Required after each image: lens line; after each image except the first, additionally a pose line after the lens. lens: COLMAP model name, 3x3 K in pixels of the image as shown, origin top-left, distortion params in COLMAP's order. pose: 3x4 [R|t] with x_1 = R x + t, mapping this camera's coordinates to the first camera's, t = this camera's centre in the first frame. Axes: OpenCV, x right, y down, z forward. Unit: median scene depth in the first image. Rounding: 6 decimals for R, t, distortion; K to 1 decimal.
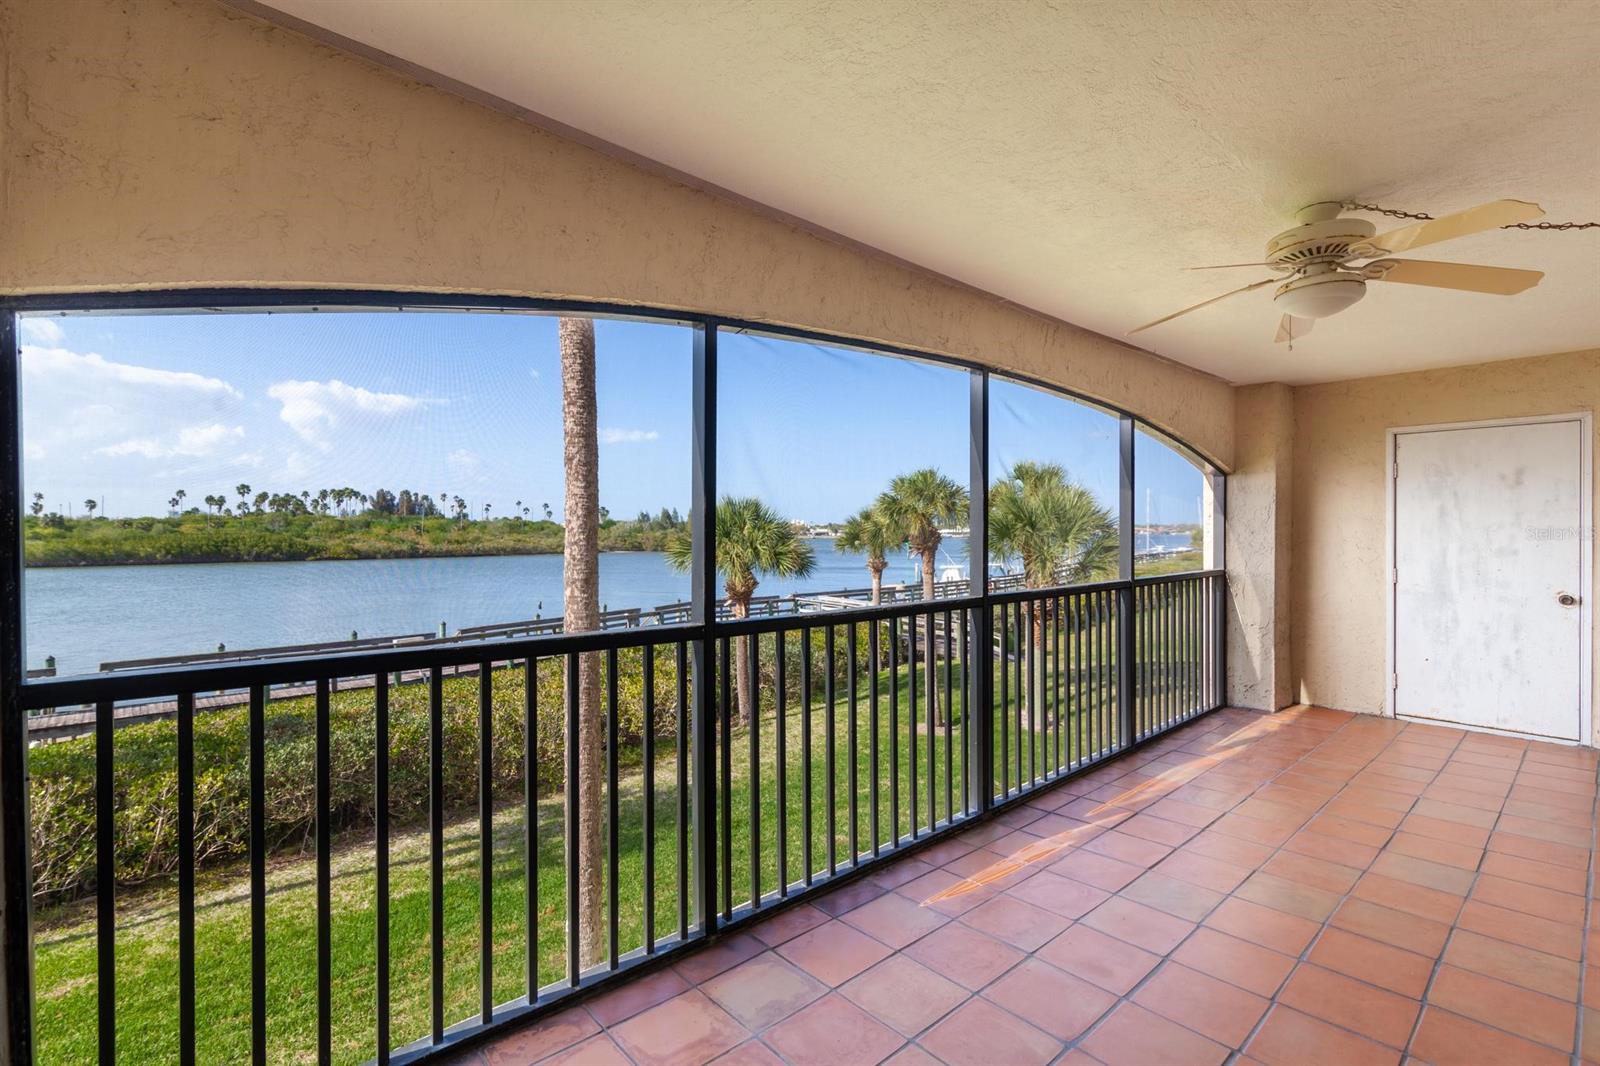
lens RADIAL K [[733.6, 0, 800.0], [0, 733.6, 533.0], [0, 0, 1]] dist [0.004850, 0.000319]
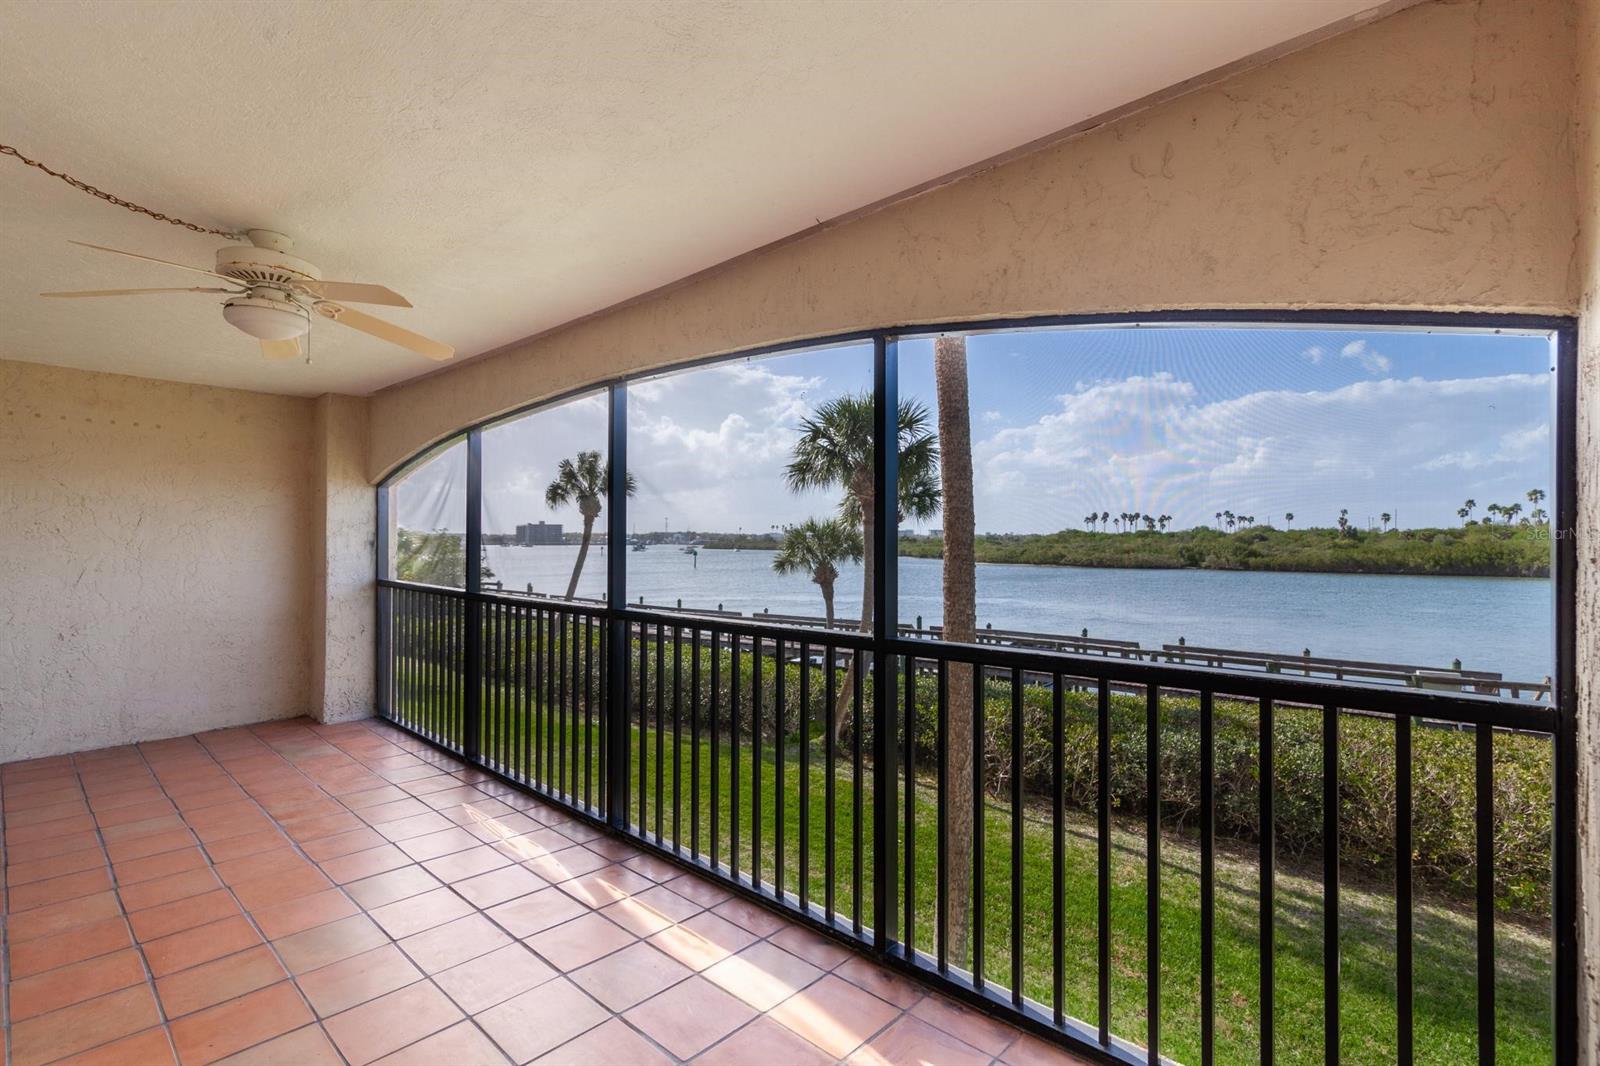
lens RADIAL K [[748.8, 0, 848.0], [0, 748.8, 527.3], [0, 0, 1]] dist [0.043765, 0.000149]
pose [[0.114774, -0.015091, -0.993277, 0.092023], [-0.004725, 0.999865, -0.015737, -0.002704], [0.993380, 0.006499, 0.114687, 0.078214]]
